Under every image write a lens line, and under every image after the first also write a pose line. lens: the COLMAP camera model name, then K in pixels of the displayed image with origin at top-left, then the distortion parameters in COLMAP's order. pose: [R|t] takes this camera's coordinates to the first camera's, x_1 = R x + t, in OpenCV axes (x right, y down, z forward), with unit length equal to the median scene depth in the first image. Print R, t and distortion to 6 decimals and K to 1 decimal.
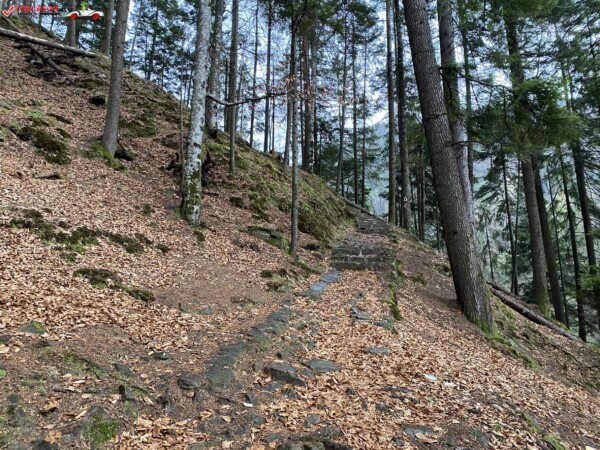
lens RADIAL K [[454.2, 0, 300.7], [0, 454.2, 224.6], [0, 0, 1]] dist [0.011726, -0.007745]
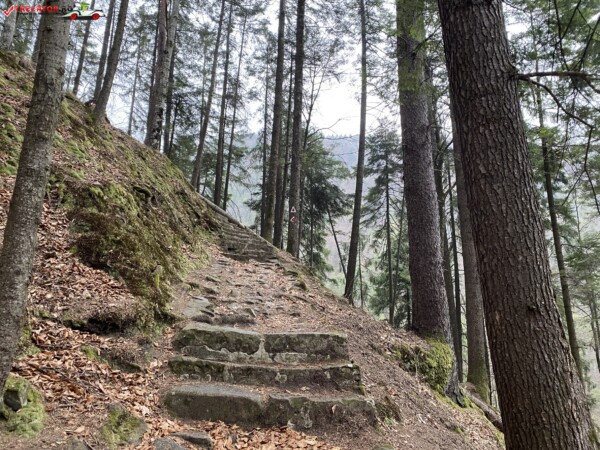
lens RADIAL K [[454.2, 0, 300.9], [0, 454.2, 219.7], [0, 0, 1]] dist [0.011726, -0.007745]
pose [[0.940398, 0.108509, 0.322301, 0.012839], [-0.097943, 0.993991, -0.048871, -0.005431], [-0.325667, 0.014391, 0.945375, 0.210882]]
